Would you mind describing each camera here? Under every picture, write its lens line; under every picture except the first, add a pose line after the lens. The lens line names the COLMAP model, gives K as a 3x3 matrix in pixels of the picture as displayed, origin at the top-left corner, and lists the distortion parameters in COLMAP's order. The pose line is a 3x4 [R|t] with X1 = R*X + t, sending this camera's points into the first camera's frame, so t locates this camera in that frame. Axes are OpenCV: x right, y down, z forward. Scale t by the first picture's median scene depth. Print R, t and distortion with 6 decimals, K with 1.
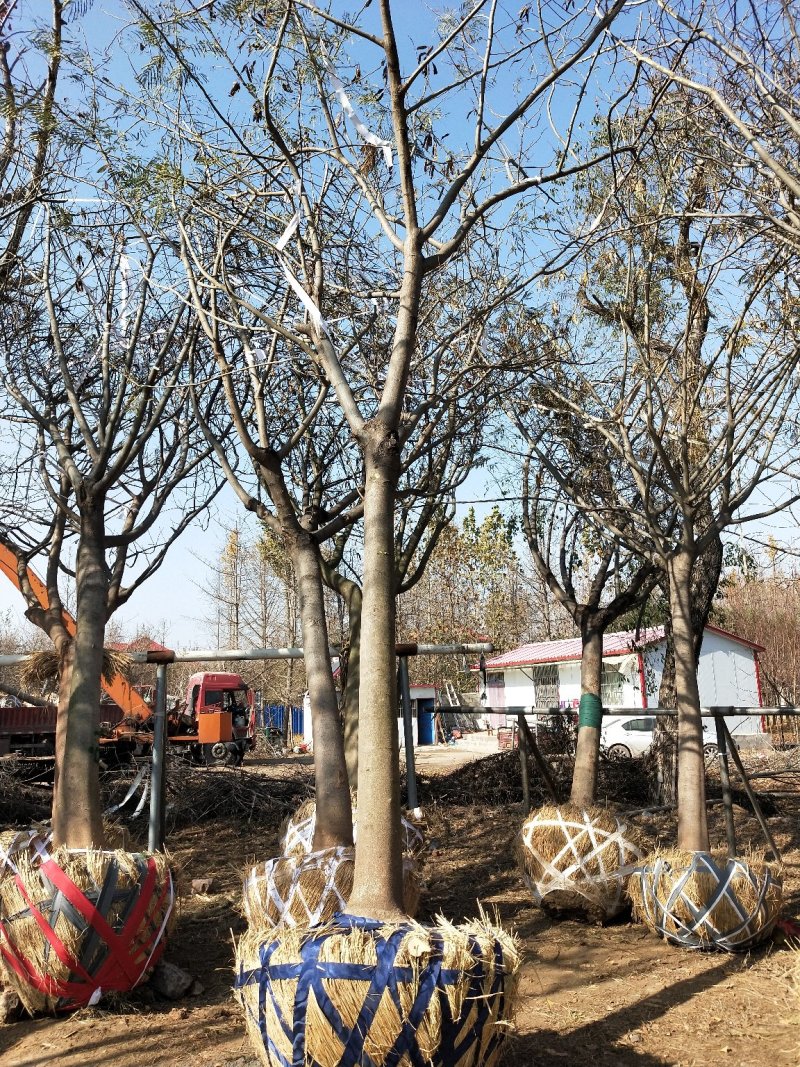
lens RADIAL K [[826.0, 0, 397.6], [0, 826.0, 528.6], [0, 0, 1]] dist [0.085606, -0.175522]
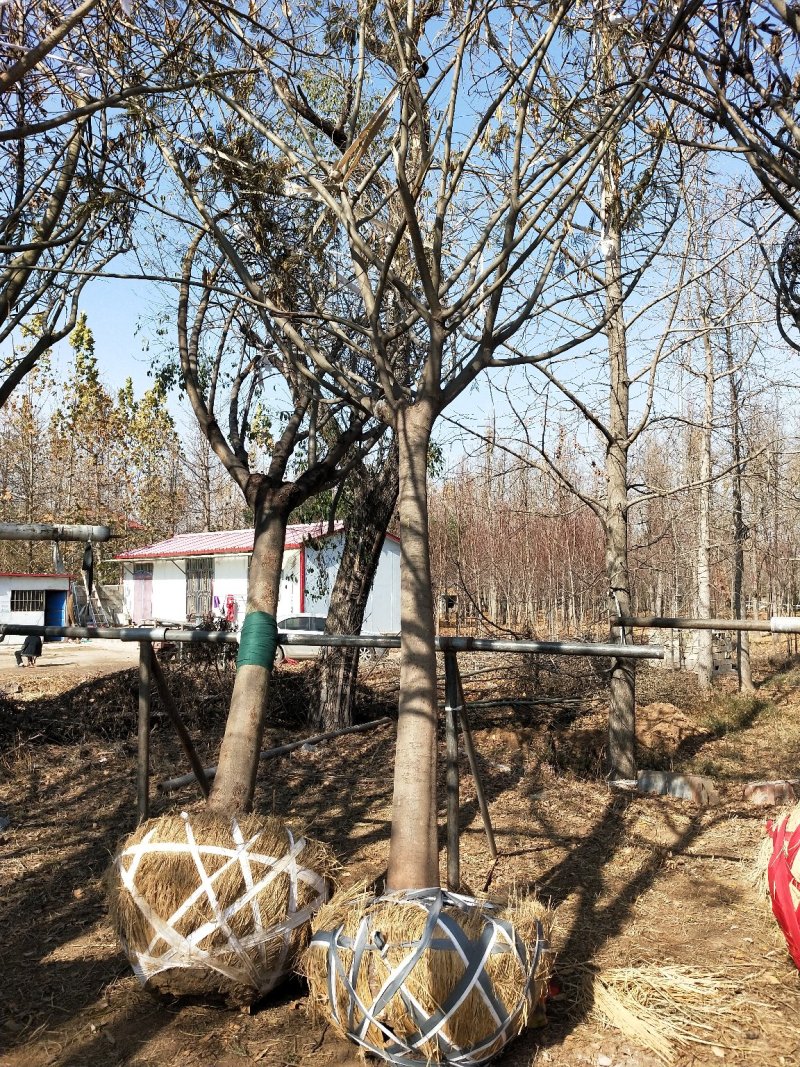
lens RADIAL K [[826.0, 0, 397.6], [0, 826.0, 528.6], [0, 0, 1]] dist [0.085606, -0.175522]
pose [[0.917858, 0.056292, 0.392897, 0.086531], [-0.106178, 0.988638, 0.106400, 0.065495], [-0.382443, -0.139377, 0.913406, 0.445311]]
